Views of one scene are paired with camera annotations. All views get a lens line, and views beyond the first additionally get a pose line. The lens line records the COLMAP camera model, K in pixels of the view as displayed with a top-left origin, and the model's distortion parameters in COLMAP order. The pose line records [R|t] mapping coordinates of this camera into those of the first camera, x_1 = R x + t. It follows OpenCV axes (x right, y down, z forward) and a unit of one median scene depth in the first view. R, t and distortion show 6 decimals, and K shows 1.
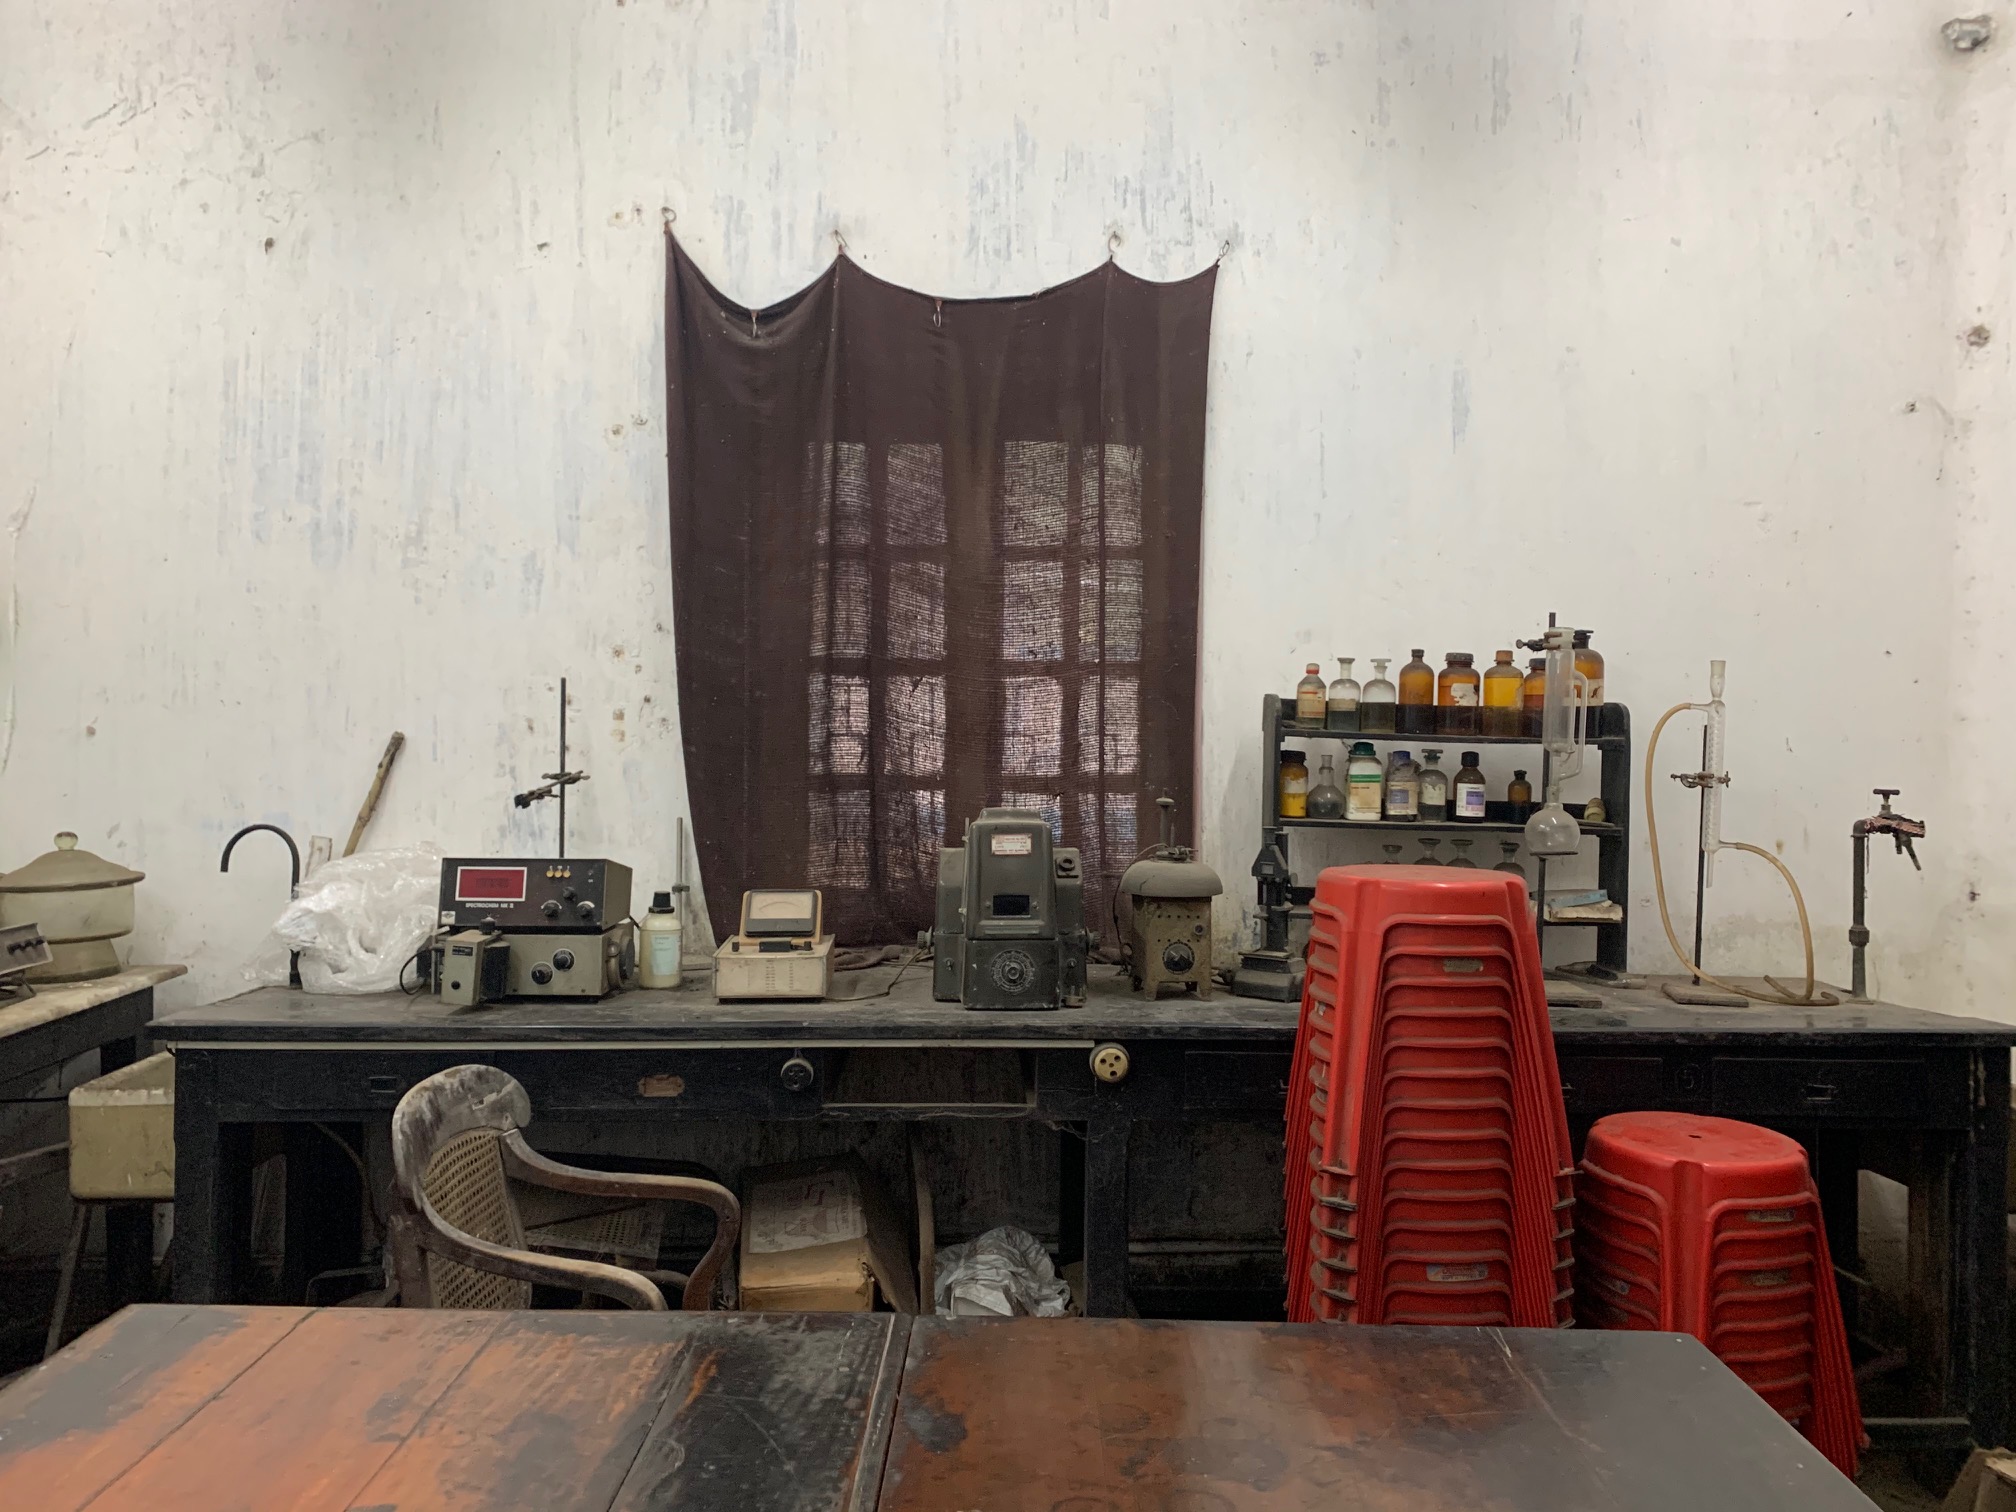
lens RADIAL K [[1512.1, 0, 1008.0], [0, 1512.1, 756.0], [0, 0, 1]] dist [0.001511, 0.001831]
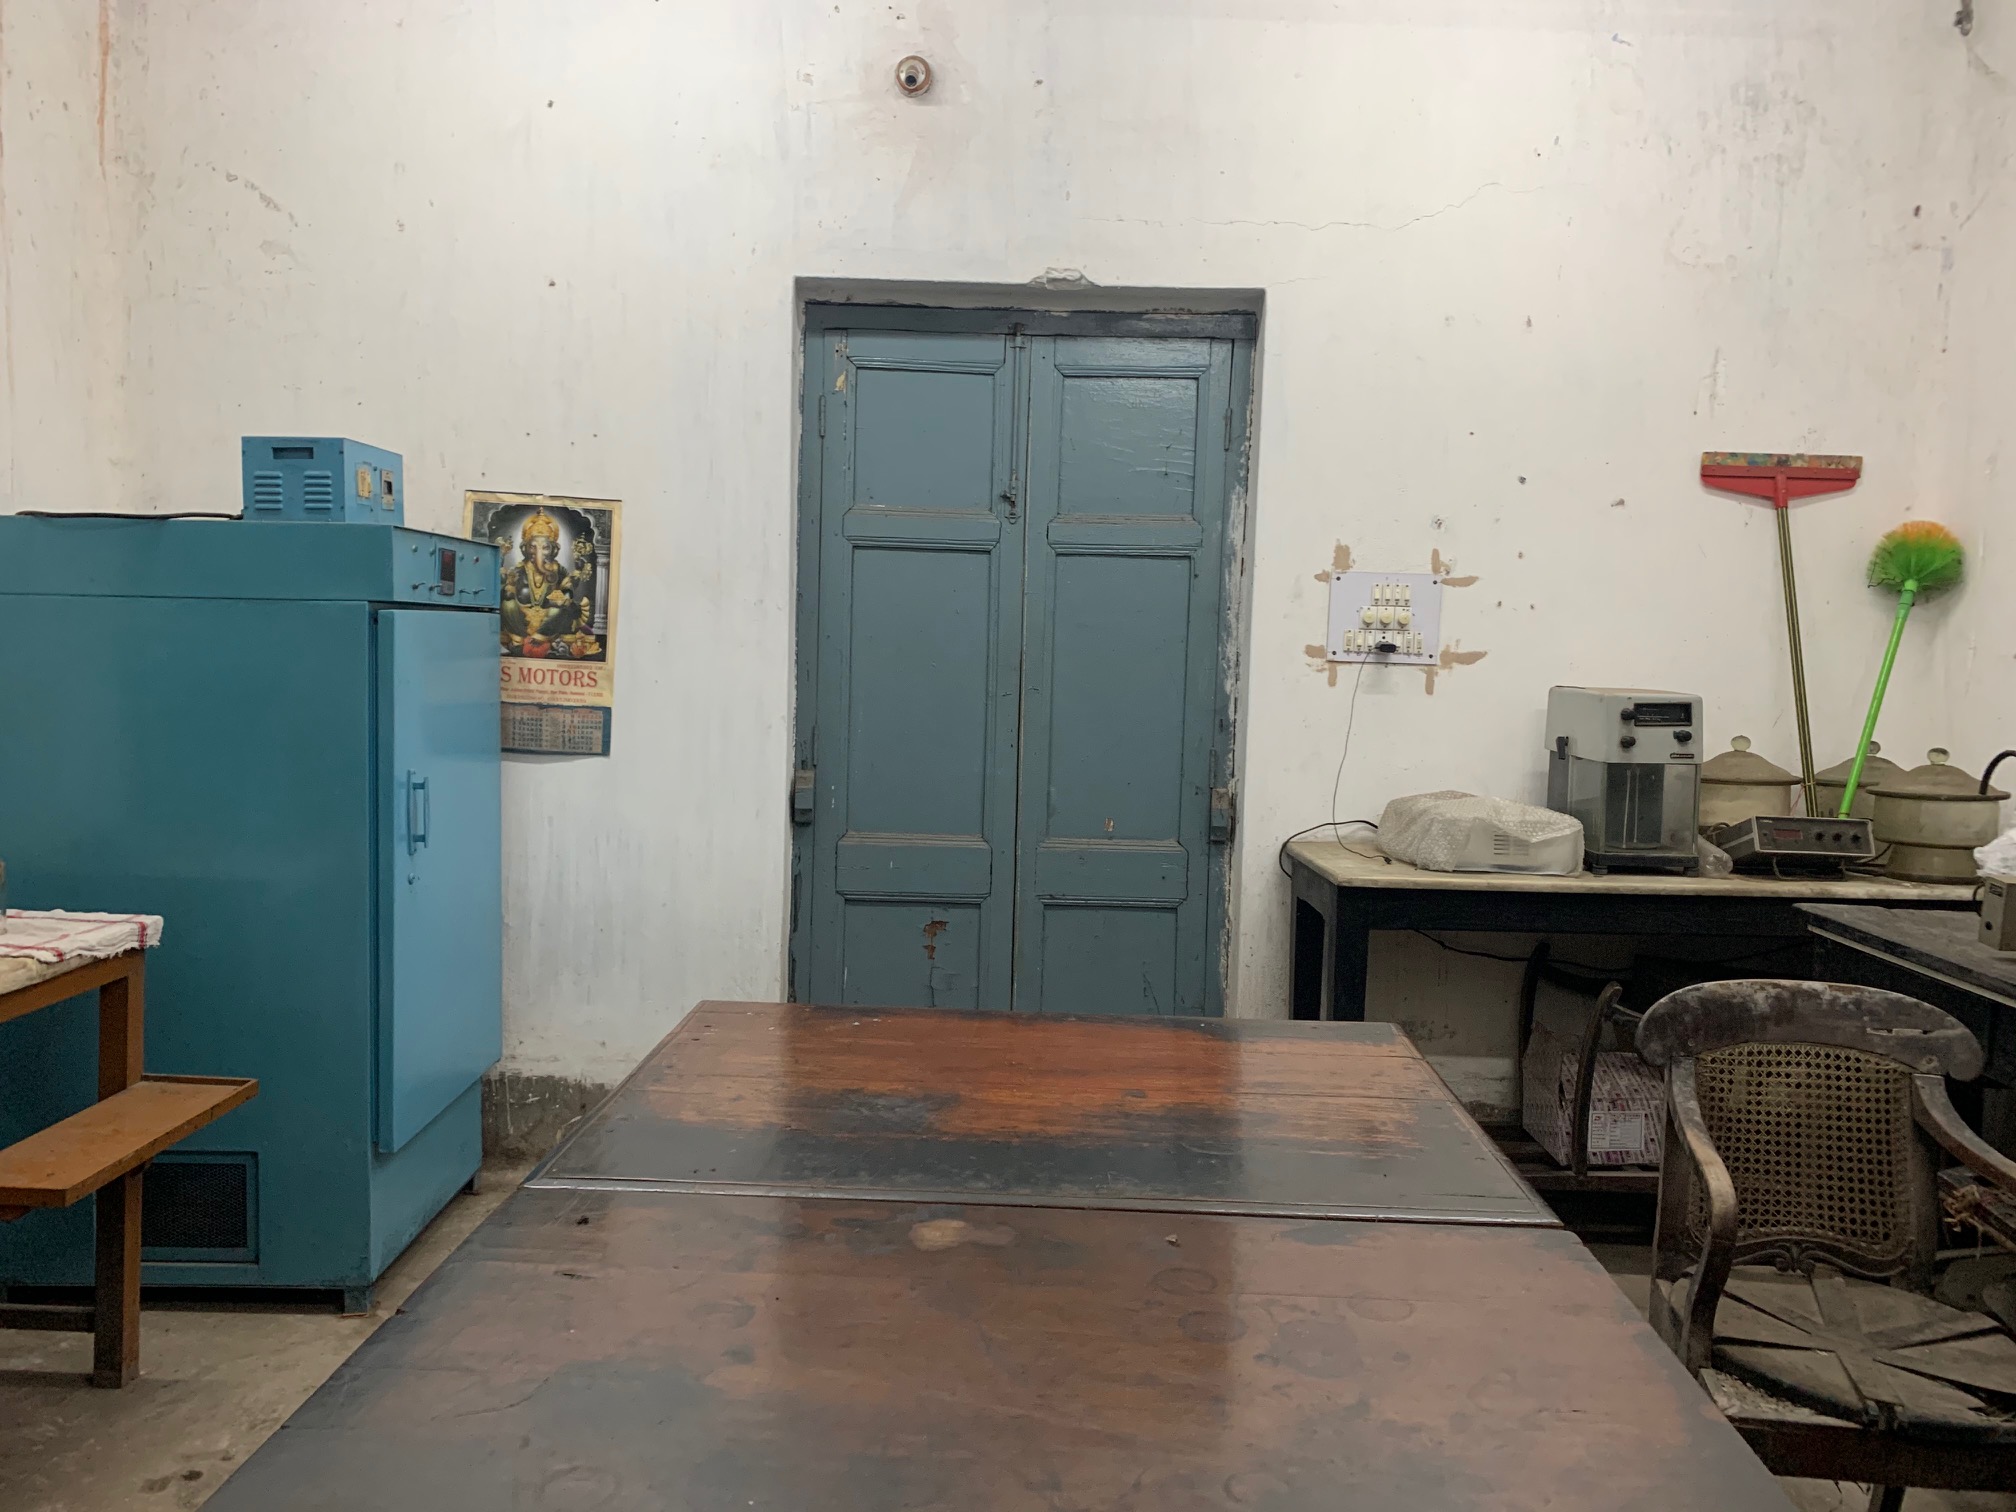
lens RADIAL K [[1512.1, 0, 1008.0], [0, 1512.1, 756.0], [0, 0, 1]] dist [0.001511, 0.001831]
pose [[-0.025612, 0.071065, -0.997143, 0.940013], [-0.042784, 0.996478, 0.072116, 0.012608], [0.998756, 0.044508, -0.022481, 0.684069]]
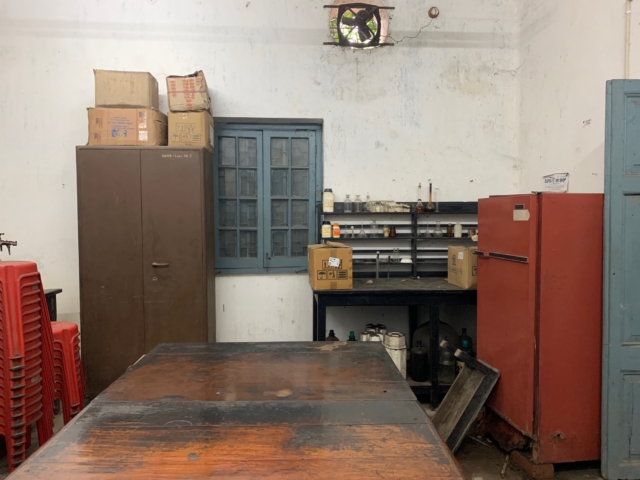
lens RADIAL K [[480.0, 0, 320.0], [0, 480.0, 240.0], [0, 0, 1]] dist [0.001511, 0.001831]
pose [[-0.052754, -0.046871, 0.997507, -1.119689], [0.012198, 0.998793, 0.047577, -0.009209], [-0.998533, 0.014678, -0.052118, 0.600864]]
